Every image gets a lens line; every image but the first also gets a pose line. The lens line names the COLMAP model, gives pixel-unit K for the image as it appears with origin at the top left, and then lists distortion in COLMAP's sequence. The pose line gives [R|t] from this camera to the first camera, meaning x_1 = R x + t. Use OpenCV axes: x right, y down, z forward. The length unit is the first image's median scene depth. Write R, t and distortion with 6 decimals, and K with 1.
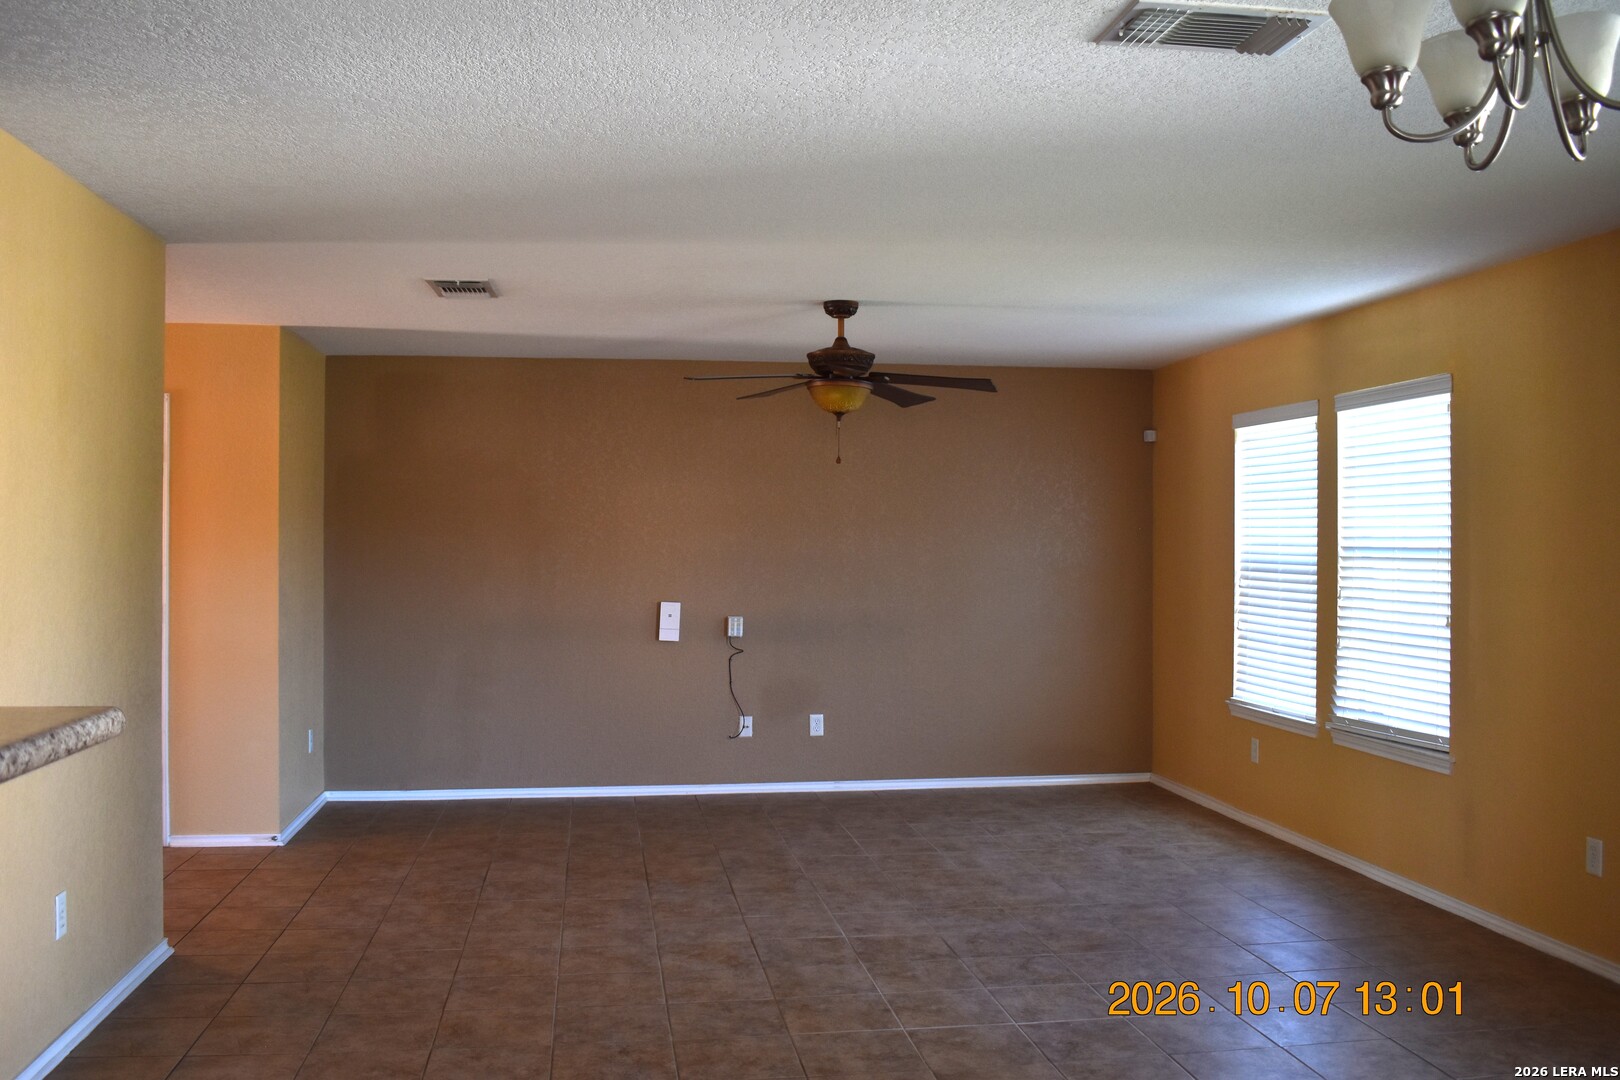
lens RADIAL K [[1459.7, 0, 731.8], [0, 1459.7, 526.0], [0, 0, 1]] dist [-0.088010, 0.024243]
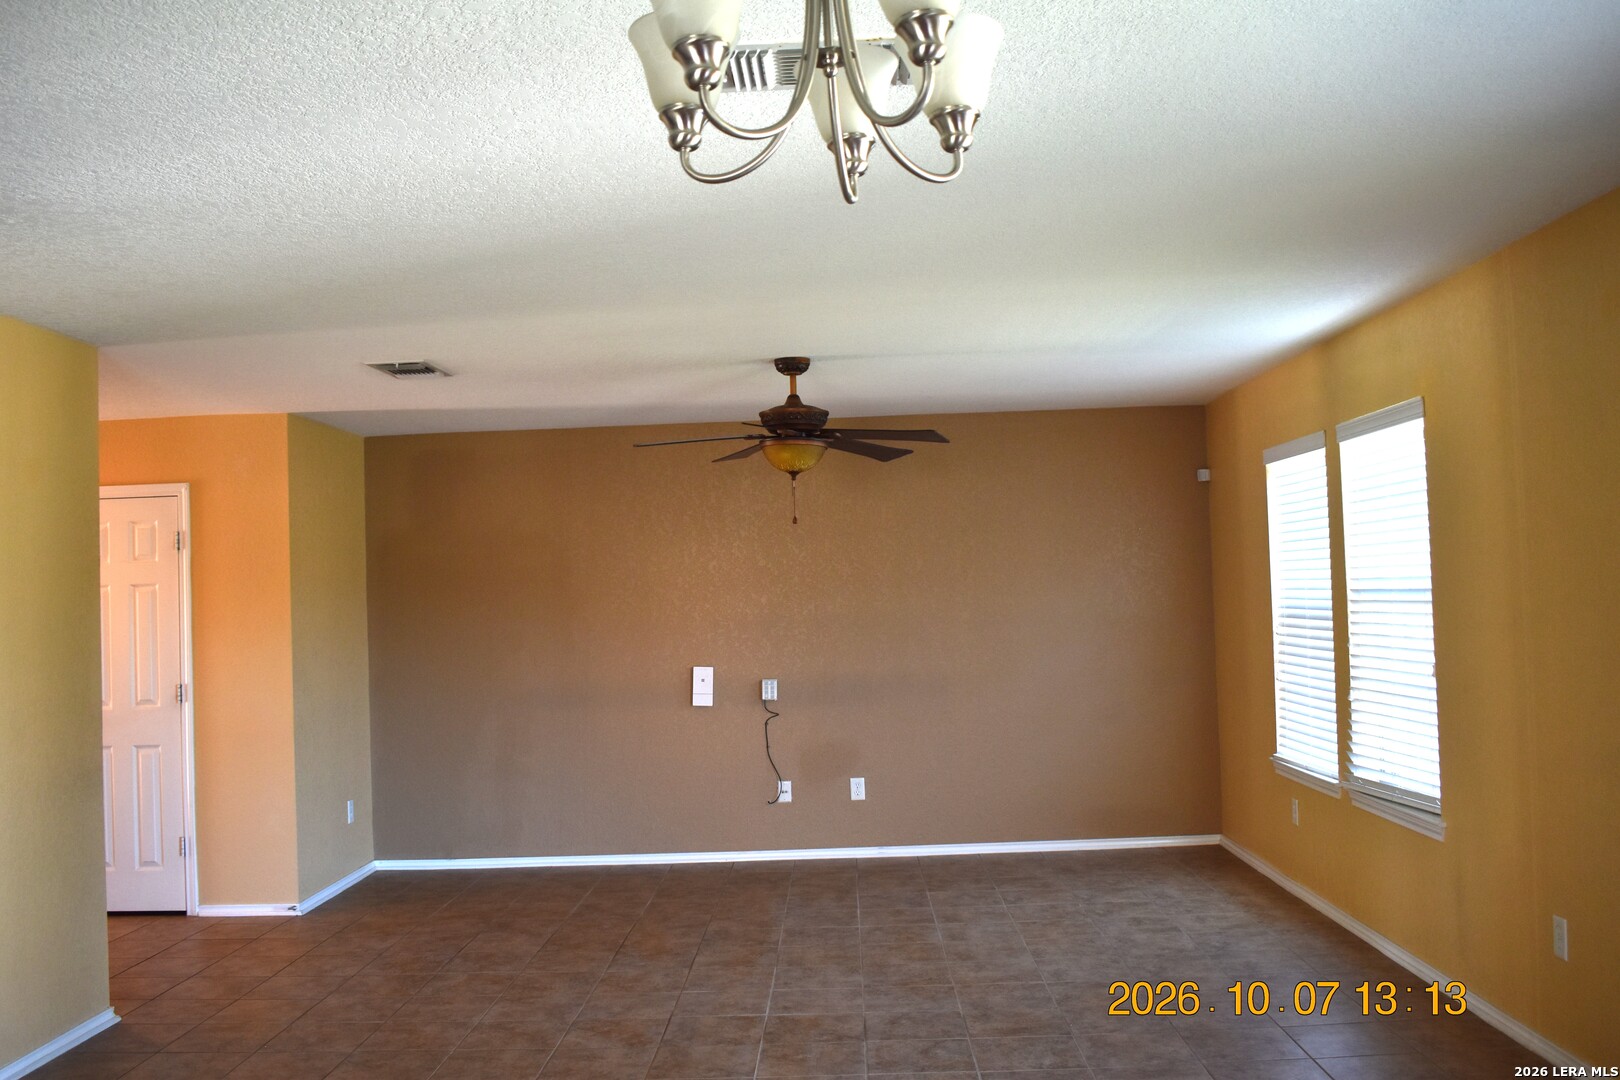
lens RADIAL K [[1467.0, 0, 805.6], [0, 1467.0, 533.3], [0, 0, 1]] dist [-0.077077, 0.000000]
pose [[0.986406, -0.042173, -0.158820, 0.220623], [0.037523, 0.998778, -0.032171, -0.004416], [0.159983, 0.025774, 0.986783, 0.030500]]
